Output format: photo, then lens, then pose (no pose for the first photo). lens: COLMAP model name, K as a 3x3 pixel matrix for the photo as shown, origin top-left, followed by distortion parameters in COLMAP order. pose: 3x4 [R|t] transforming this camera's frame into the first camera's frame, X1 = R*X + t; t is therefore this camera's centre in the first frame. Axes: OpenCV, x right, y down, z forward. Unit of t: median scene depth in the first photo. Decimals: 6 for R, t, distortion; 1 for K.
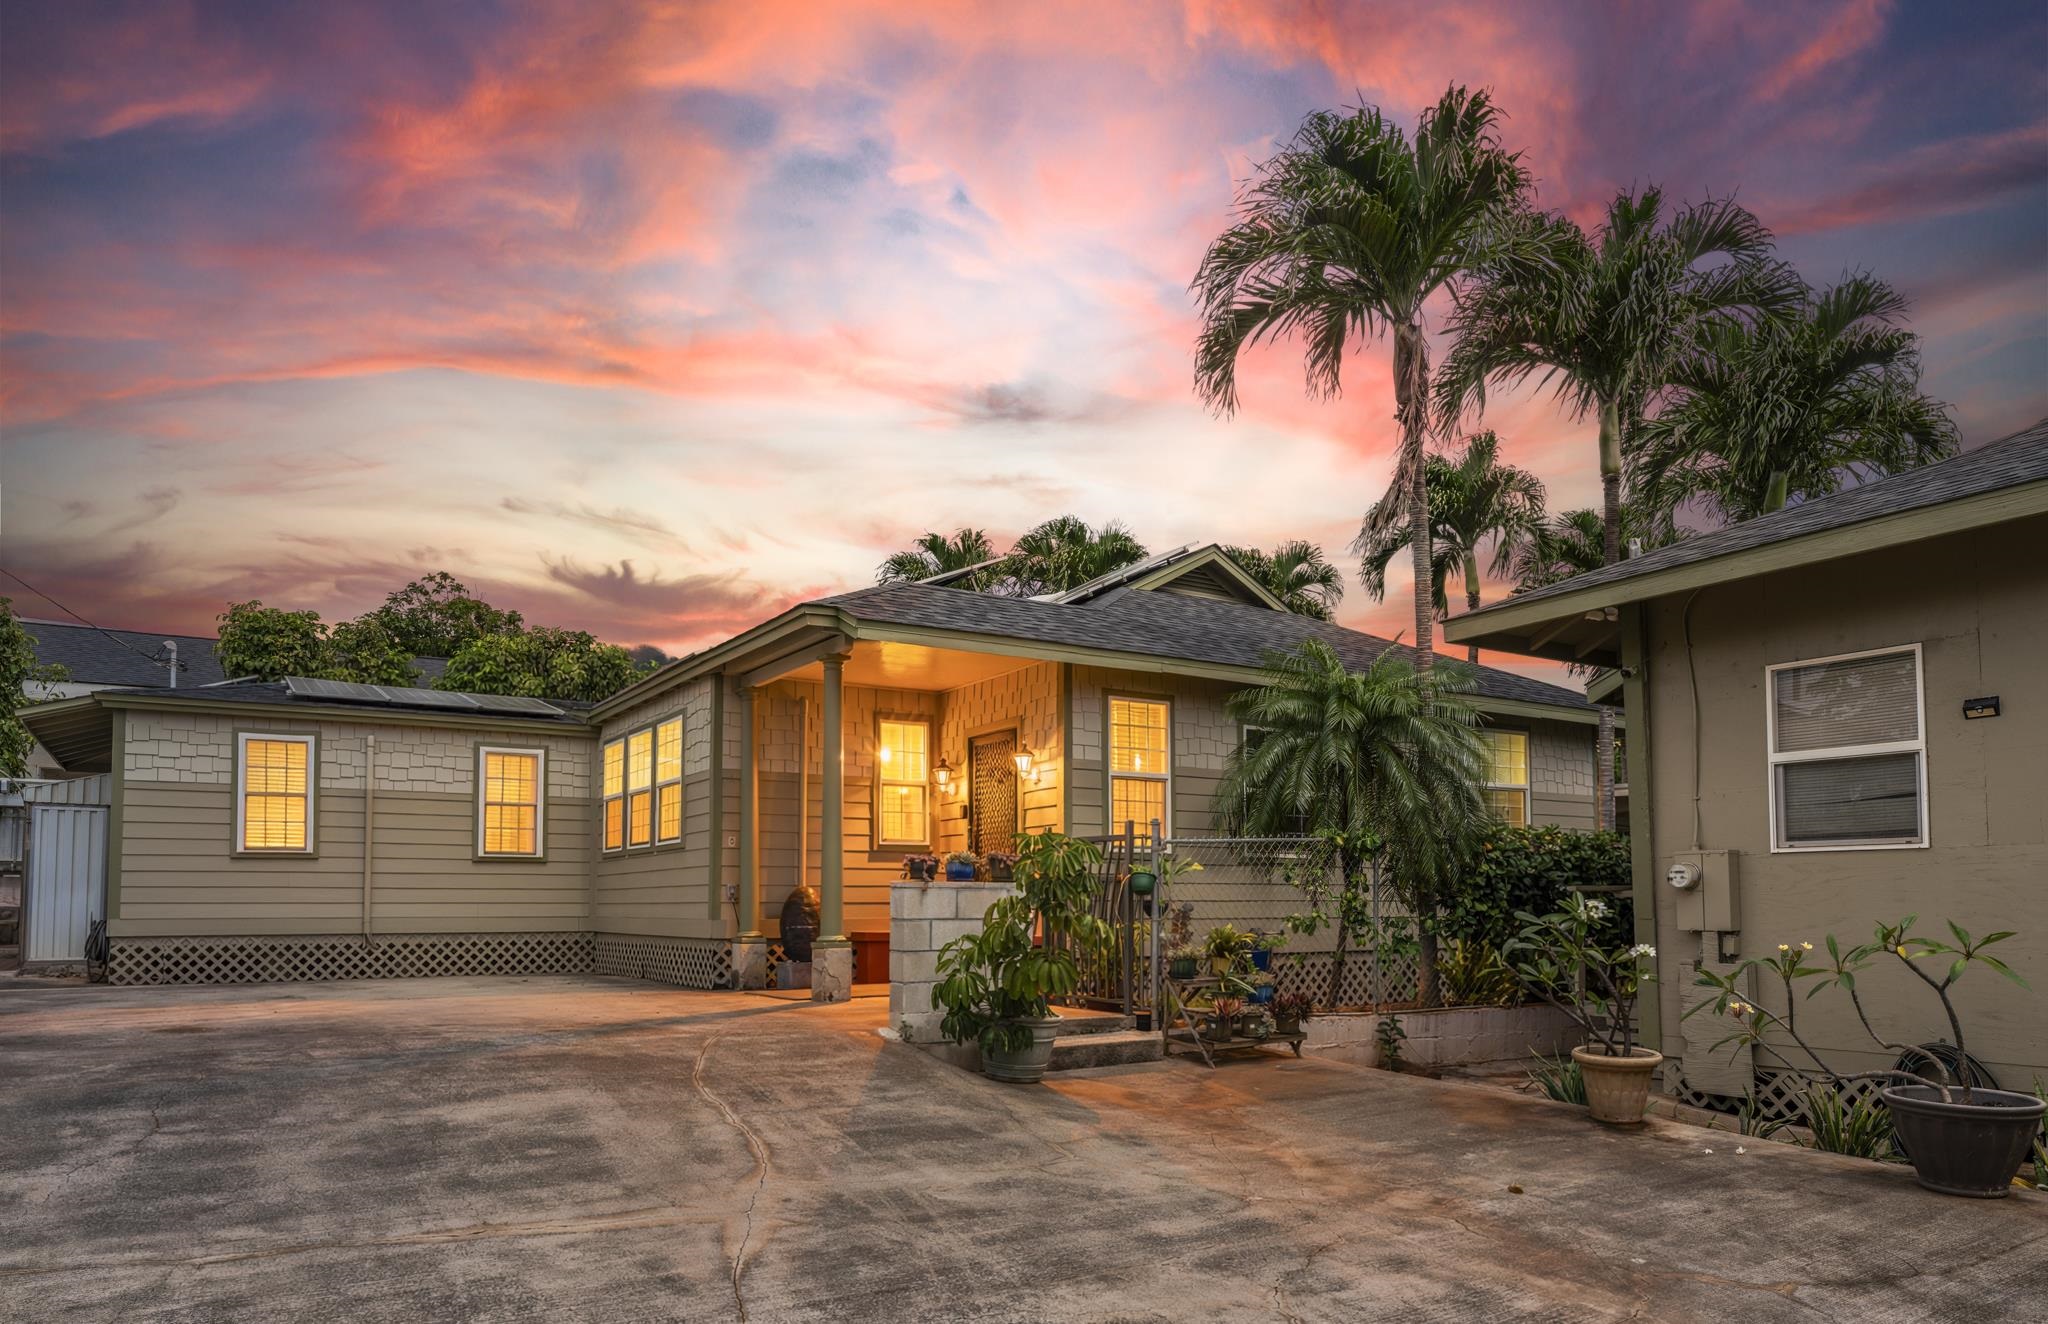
lens RADIAL K [[1341.6, 0, 1032.1], [0, 1341.6, 768.2], [0, 0, 1]] dist [-0.001205, -0.000743]
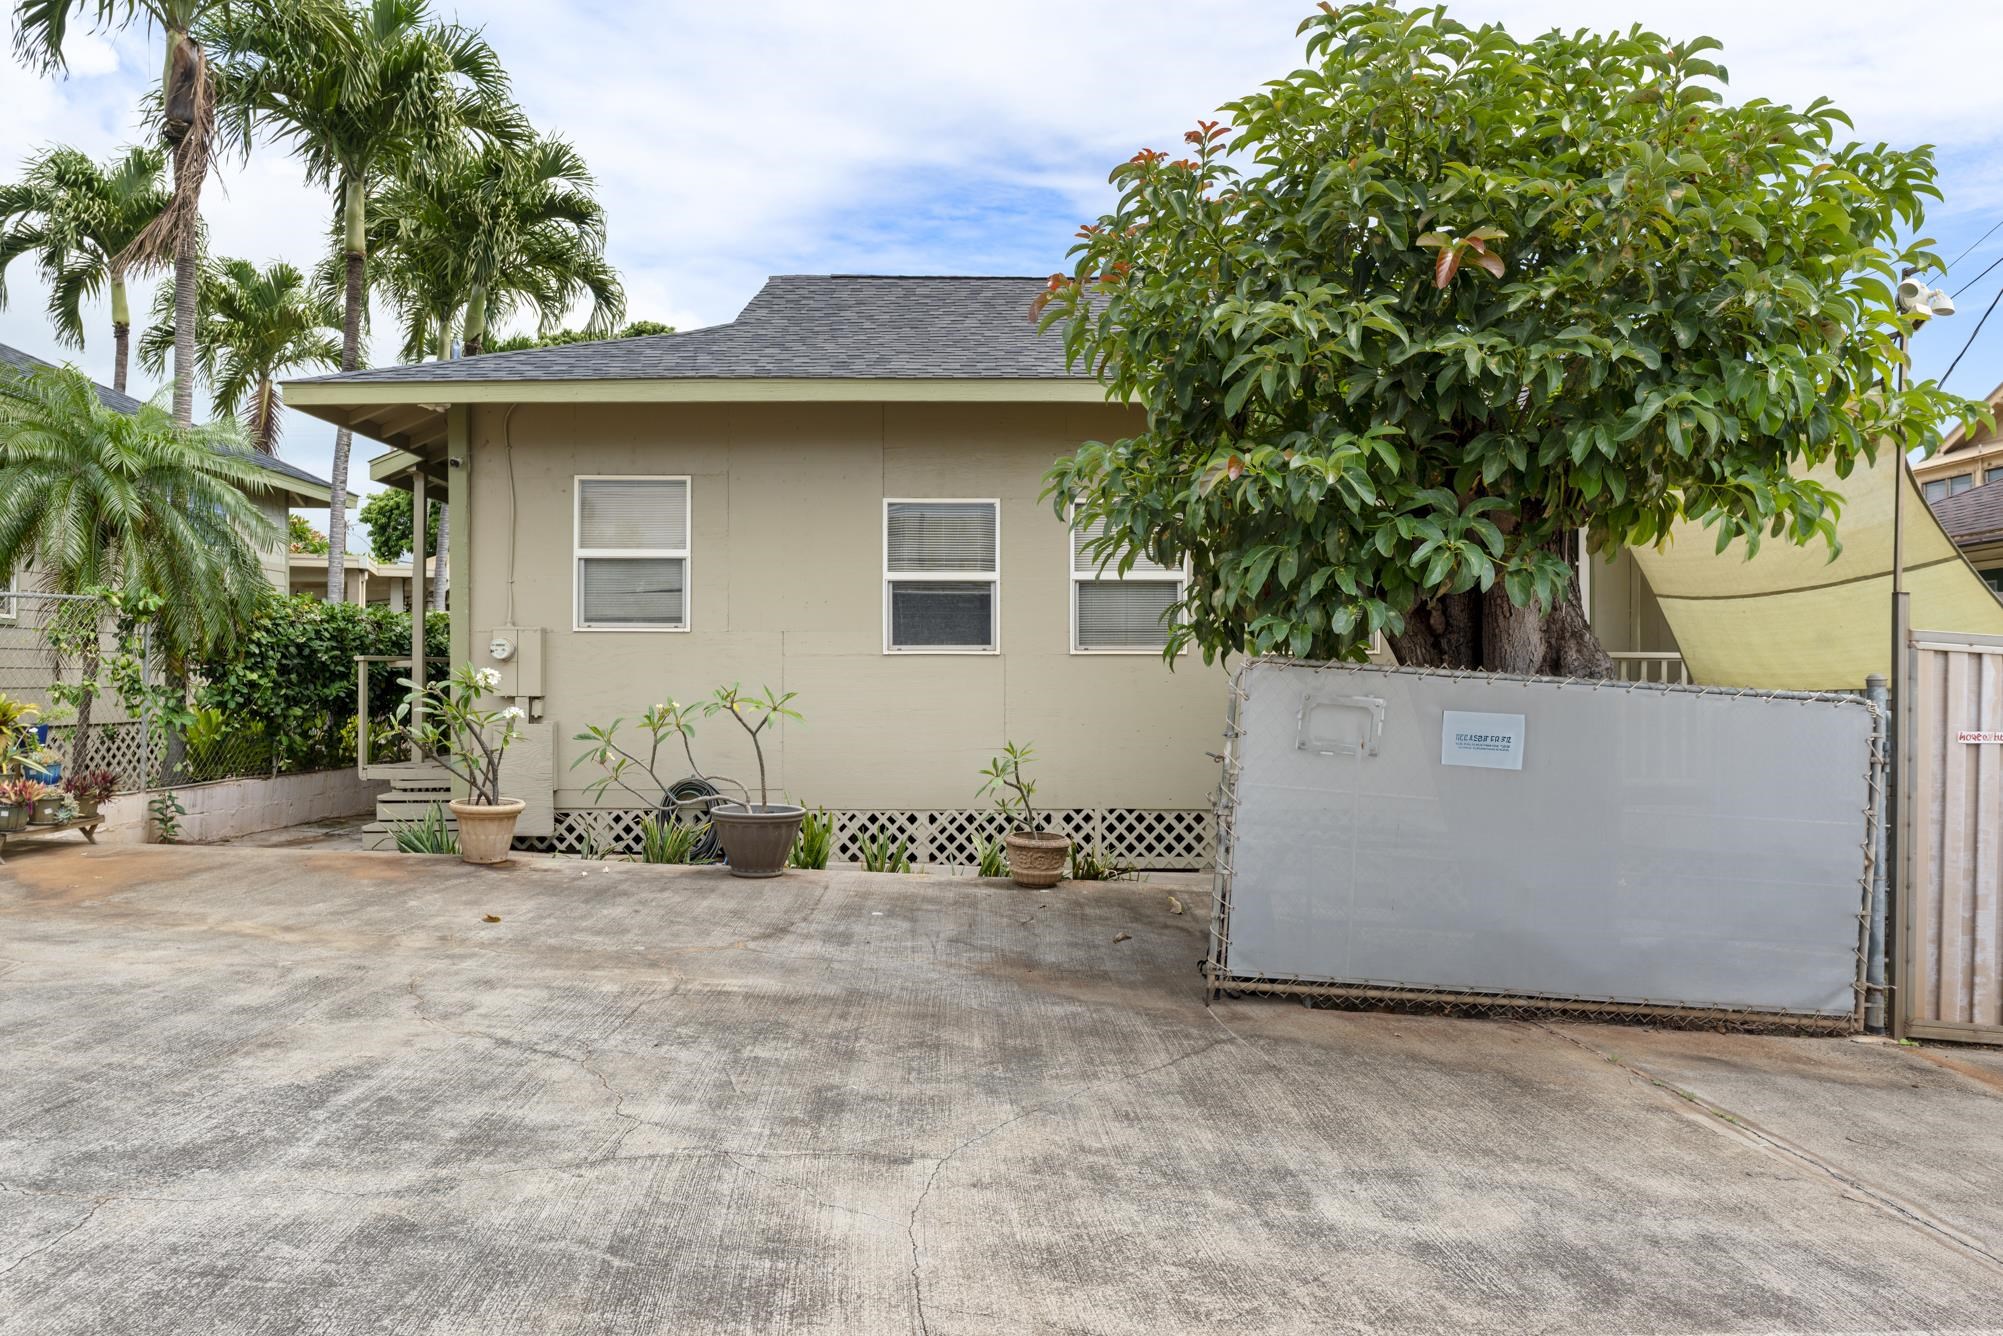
lens RADIAL K [[1397.1, 0, 996.8], [0, 1397.1, 594.3], [0, 0, 1]] dist [0.001168, 0.002641]
pose [[0.537127, 0.052855, 0.841844, -0.230322], [-0.088611, 0.996048, -0.005999, 0.003078], [-0.838834, -0.071374, 0.539688, 0.005976]]
